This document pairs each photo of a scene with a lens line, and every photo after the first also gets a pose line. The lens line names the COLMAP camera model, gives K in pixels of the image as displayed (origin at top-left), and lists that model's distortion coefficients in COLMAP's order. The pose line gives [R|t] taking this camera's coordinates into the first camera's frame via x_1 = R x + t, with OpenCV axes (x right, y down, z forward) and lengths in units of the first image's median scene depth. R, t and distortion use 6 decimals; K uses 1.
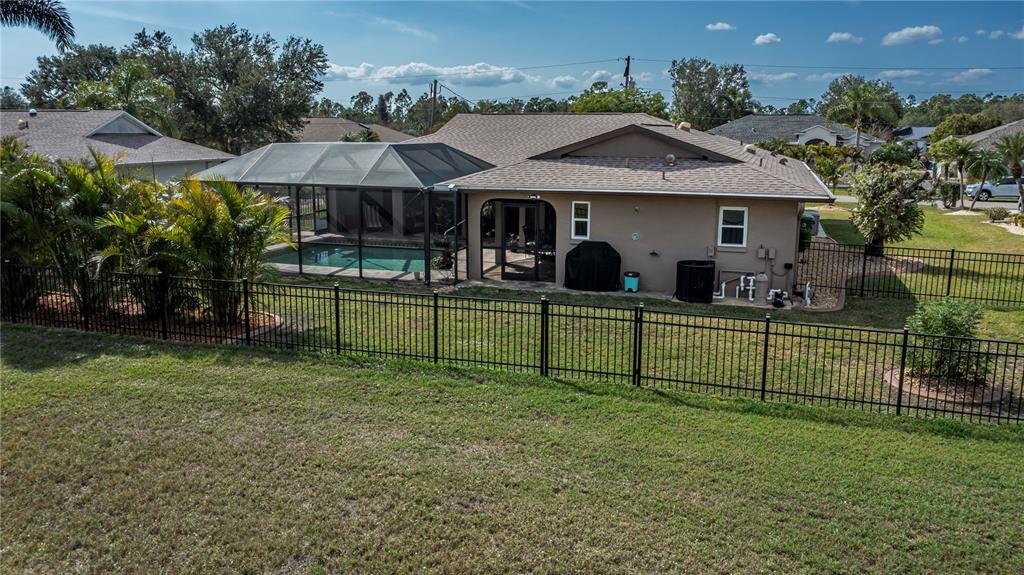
lens RADIAL K [[843.8, 0, 512.0], [0, 843.8, 287.9], [0, 0, 1]] dist [-0.000455, 0.000860]
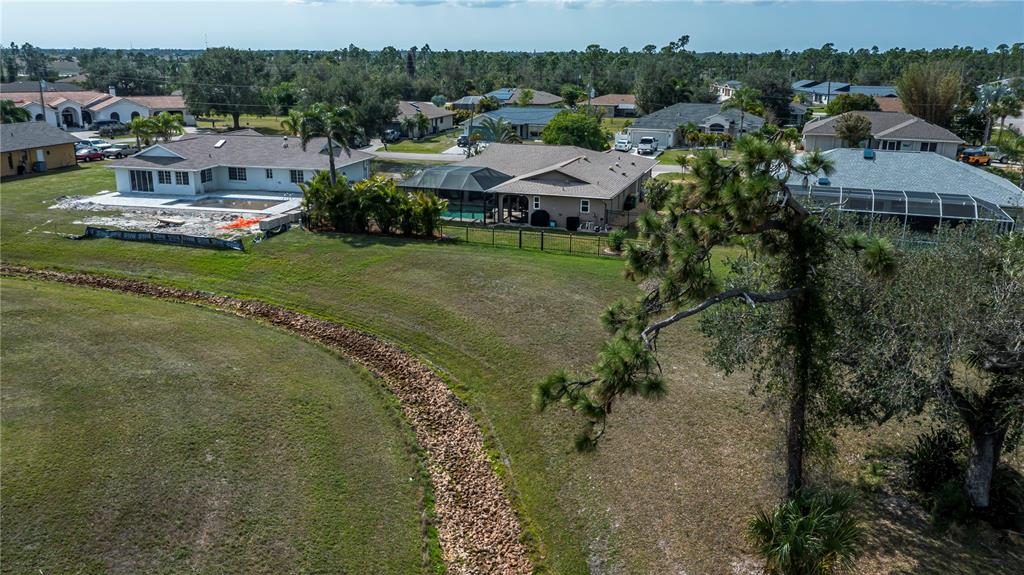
lens RADIAL K [[843.8, 0, 512.4], [0, 843.8, 287.1], [0, 0, 1]] dist [-0.000455, 0.000860]
pose [[0.999940, 0.005801, -0.009311, 0.025760], [-0.004983, 0.996318, 0.085592, -0.037636], [0.009773, -0.085540, 0.996287, -2.002636]]
